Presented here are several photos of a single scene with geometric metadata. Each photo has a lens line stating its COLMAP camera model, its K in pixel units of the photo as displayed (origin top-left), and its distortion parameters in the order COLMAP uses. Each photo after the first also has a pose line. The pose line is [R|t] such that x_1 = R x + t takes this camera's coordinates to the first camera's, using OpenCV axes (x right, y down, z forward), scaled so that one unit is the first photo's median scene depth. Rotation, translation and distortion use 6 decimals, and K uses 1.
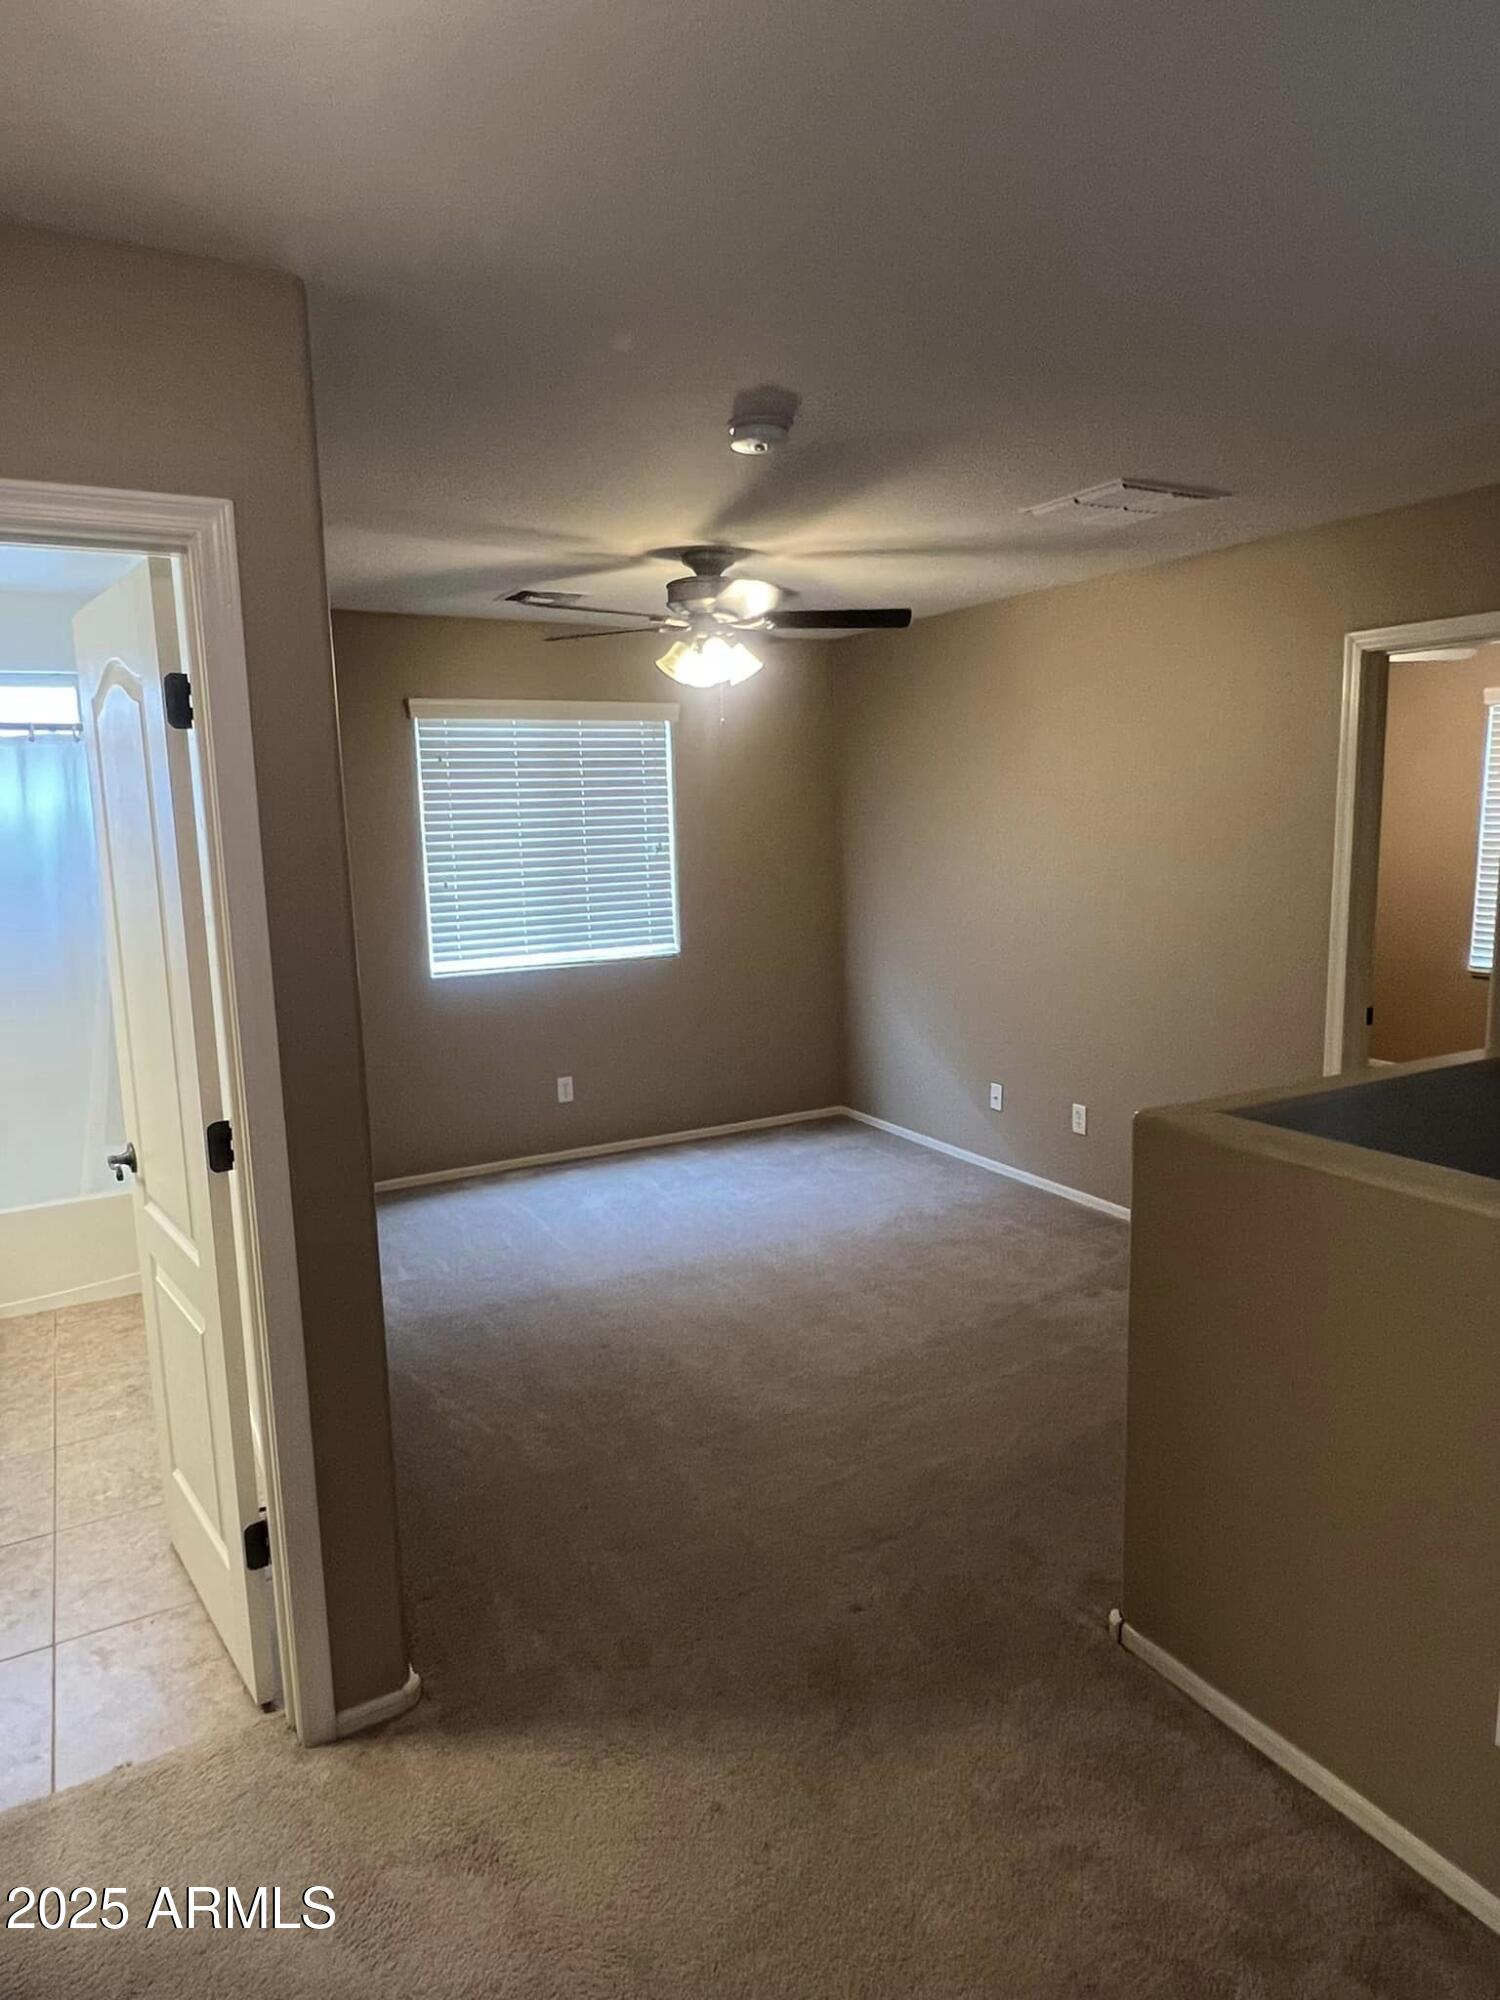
lens RADIAL K [[1239.8, 0, 750.0], [0, 1239.8, 1000.0], [0, 0, 1]] dist [-0.003032, -0.002571]
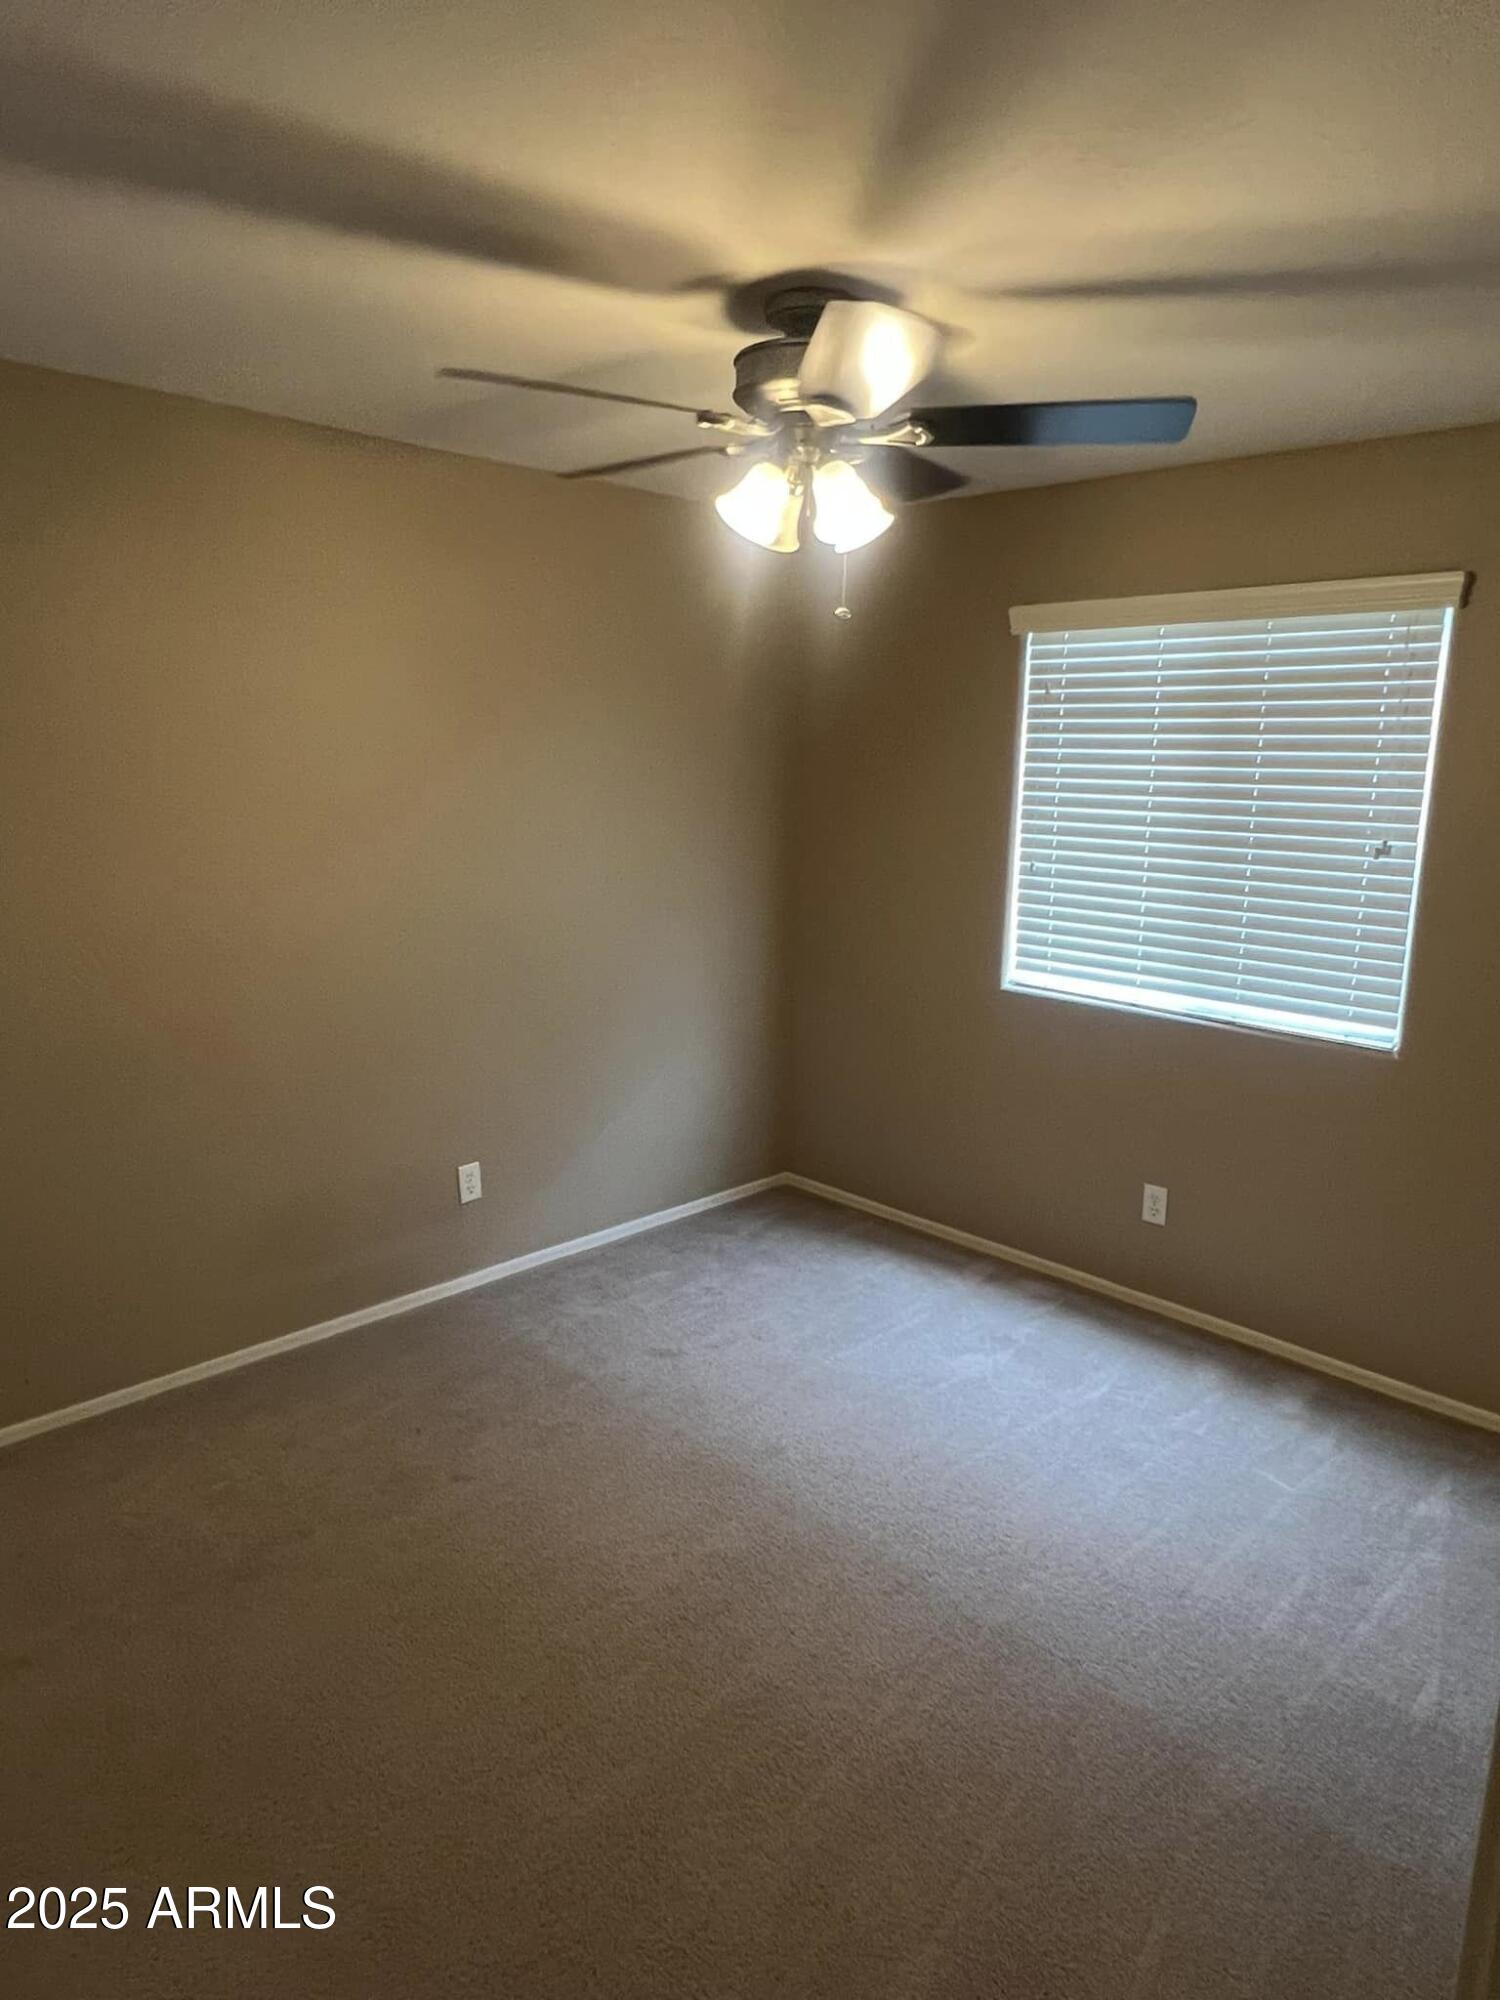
lens RADIAL K [[1239.8, 0, 750.0], [0, 1239.8, 1000.0], [0, 0, 1]] dist [-0.003032, -0.002571]
pose [[0.264766, 0.213934, -0.940282, 0.397427], [-0.181556, 0.968702, 0.169278, -0.106906], [0.947067, 0.125895, 0.295320, 0.624814]]
